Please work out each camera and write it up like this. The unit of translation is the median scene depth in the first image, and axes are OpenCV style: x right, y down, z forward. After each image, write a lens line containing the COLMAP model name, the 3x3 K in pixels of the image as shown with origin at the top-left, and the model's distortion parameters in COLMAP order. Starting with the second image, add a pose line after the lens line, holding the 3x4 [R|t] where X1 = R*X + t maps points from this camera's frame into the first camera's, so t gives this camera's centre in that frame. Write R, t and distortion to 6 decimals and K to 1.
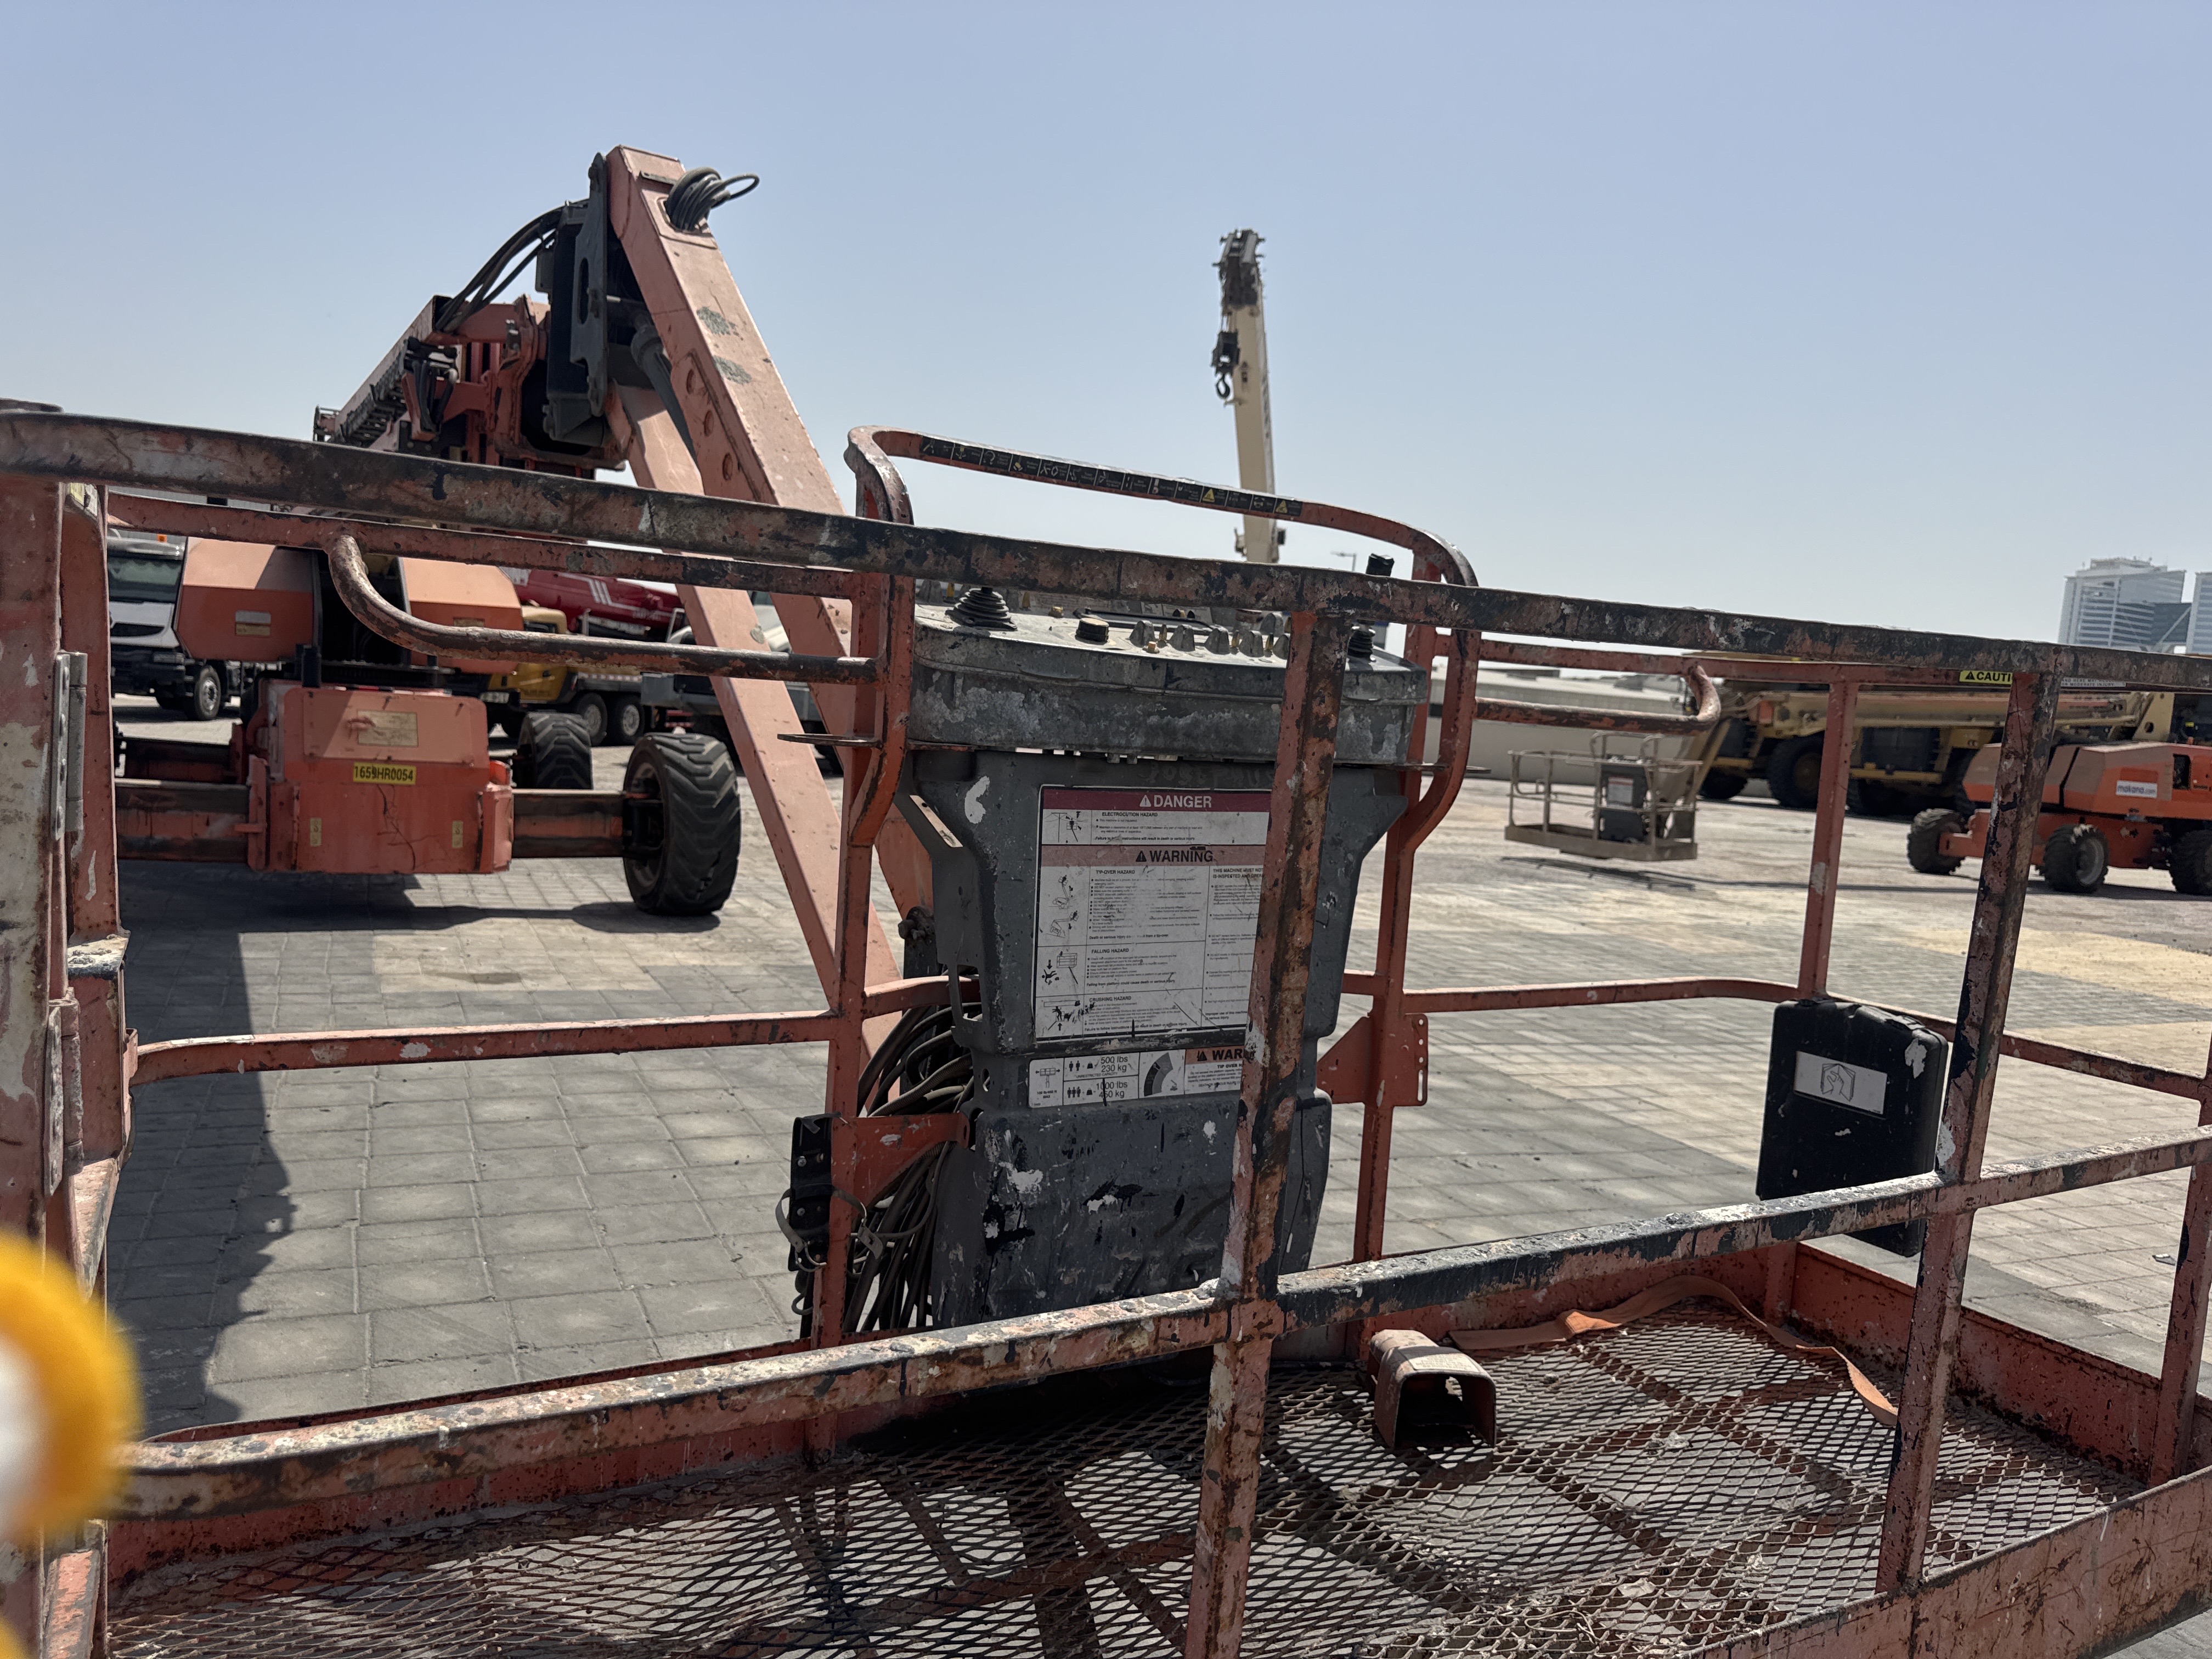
lens RADIAL K [[1591.2, 0, 1102.9], [0, 1591.2, 839.8], [0, 0, 1]] dist [-0.003735, -0.016689]
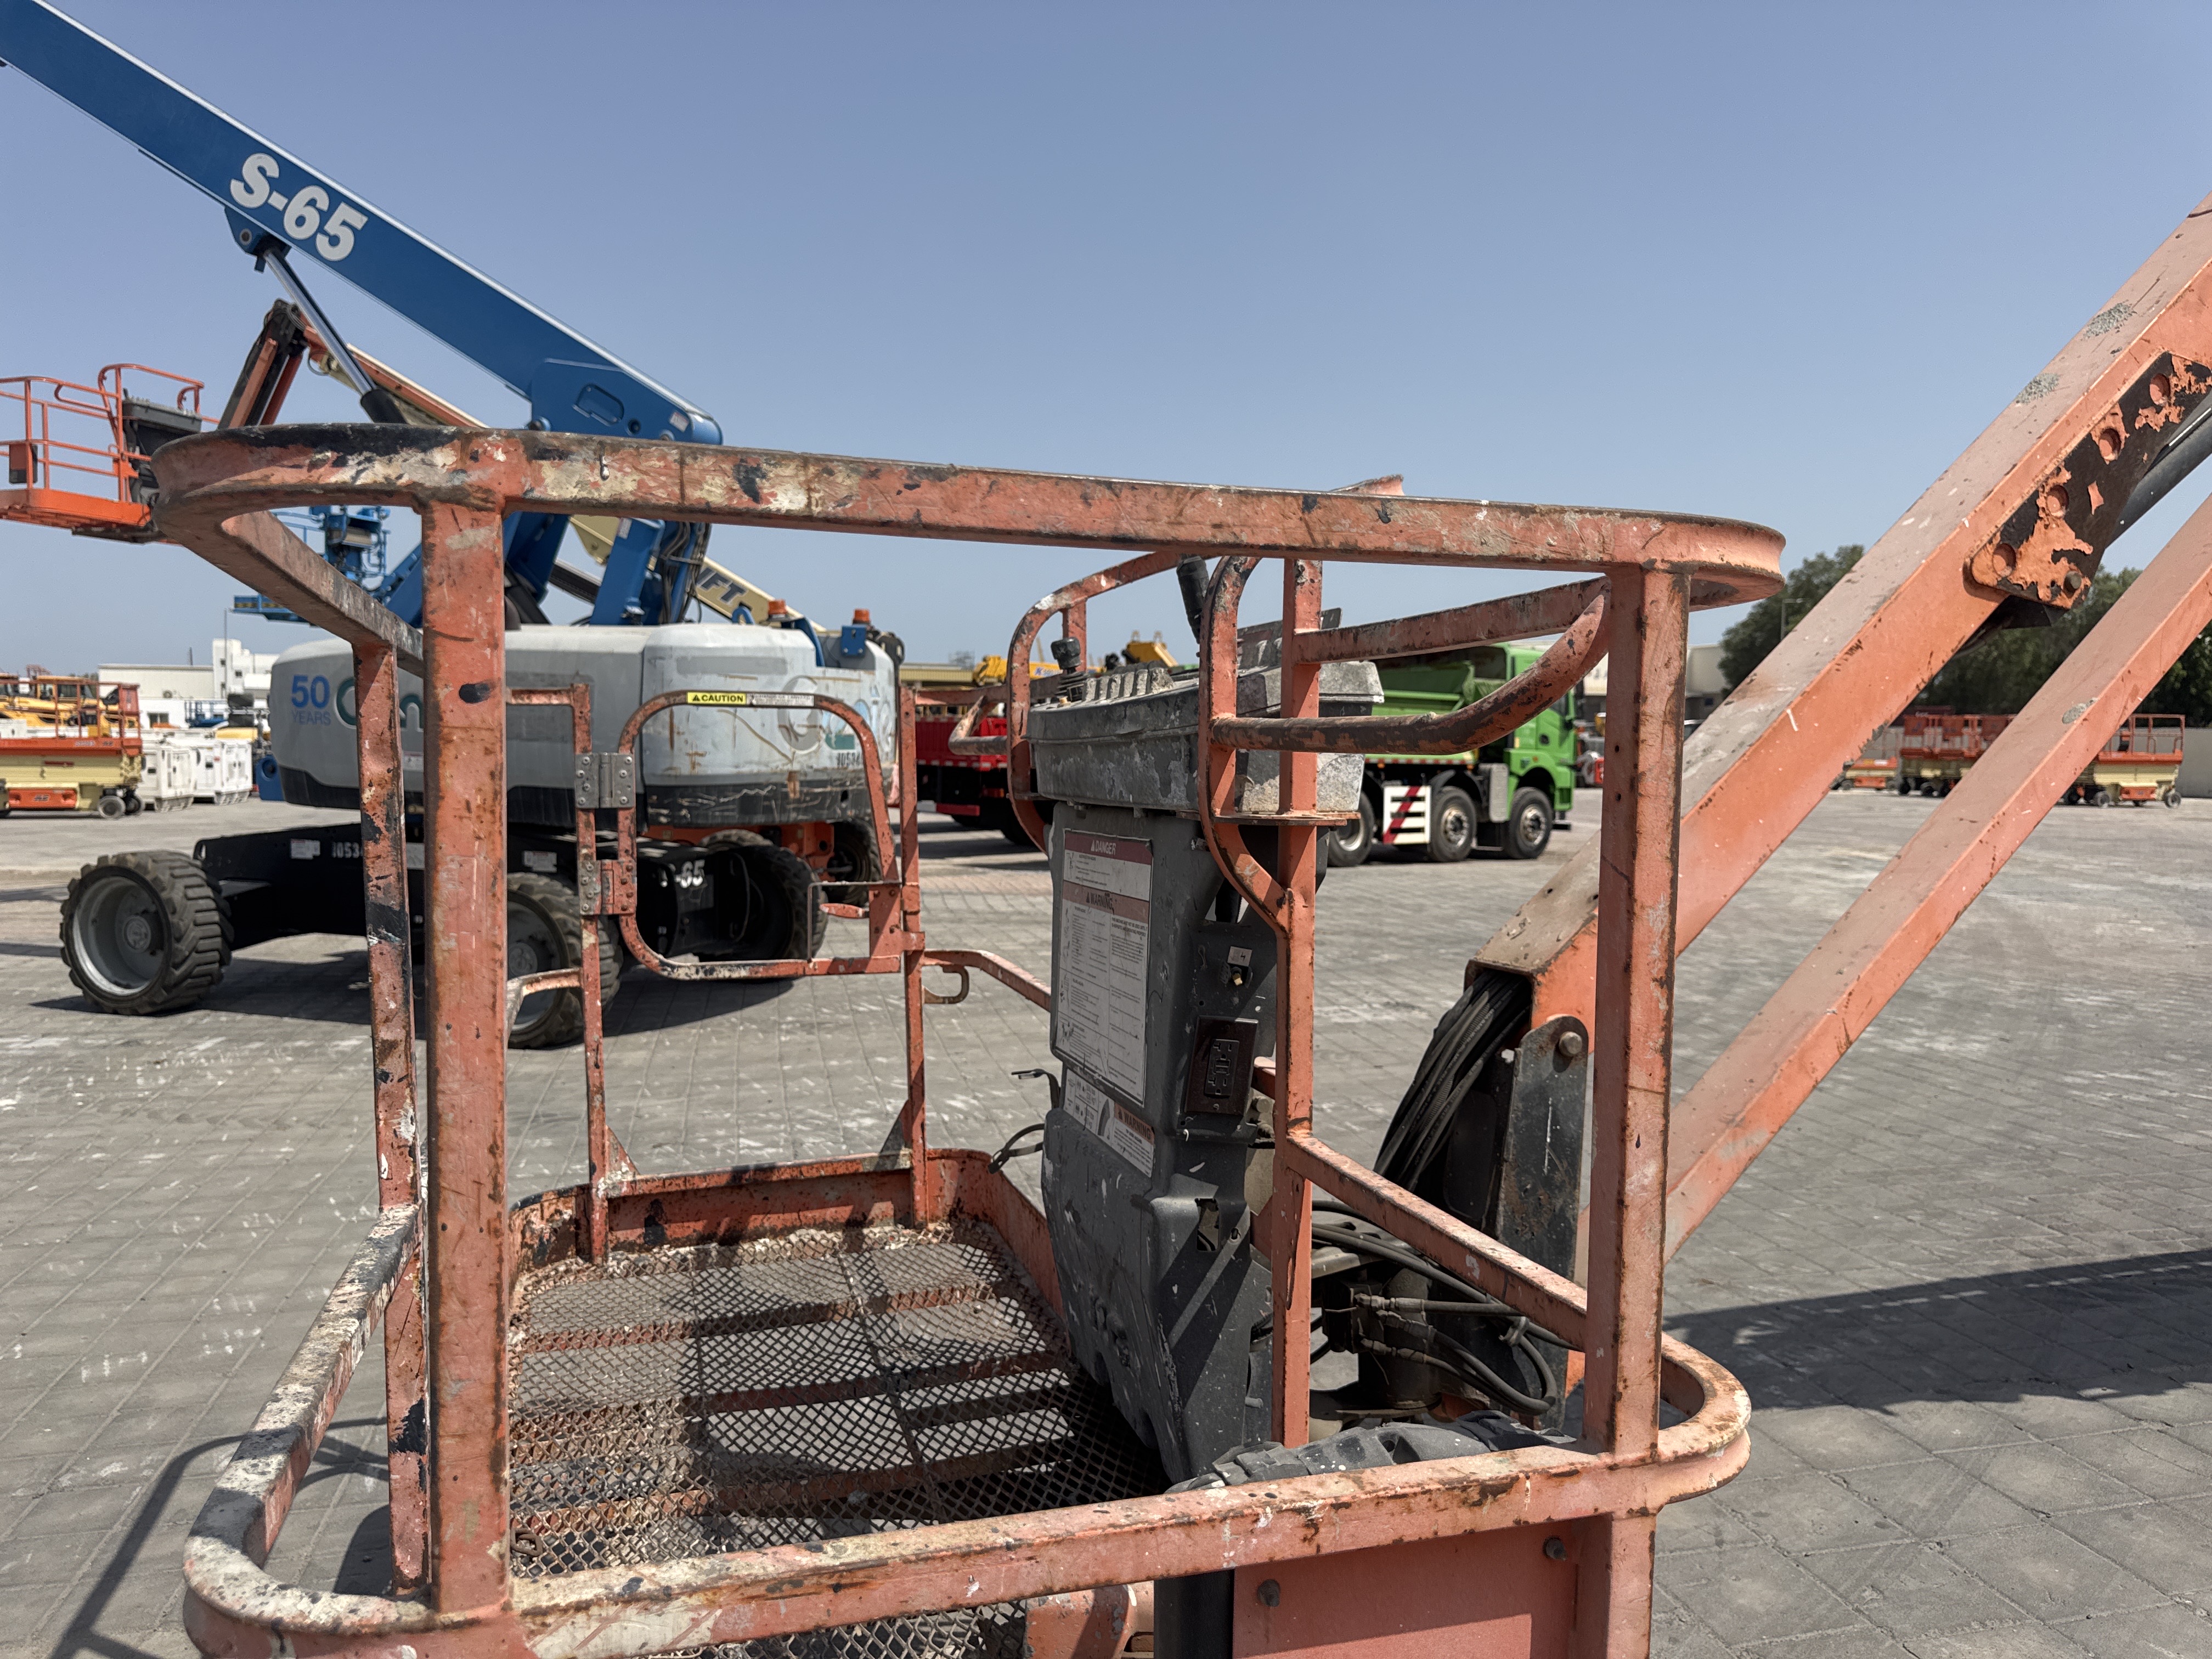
lens RADIAL K [[1591.2, 0, 1108.0], [0, 1591.2, 833.0], [0, 0, 1]] dist [-0.003735, -0.016689]
pose [[-0.223972, -0.021074, -0.974368, 0.509968], [-0.116724, 0.993150, 0.005350, -0.019079], [0.967580, 0.114931, -0.224898, 0.601218]]
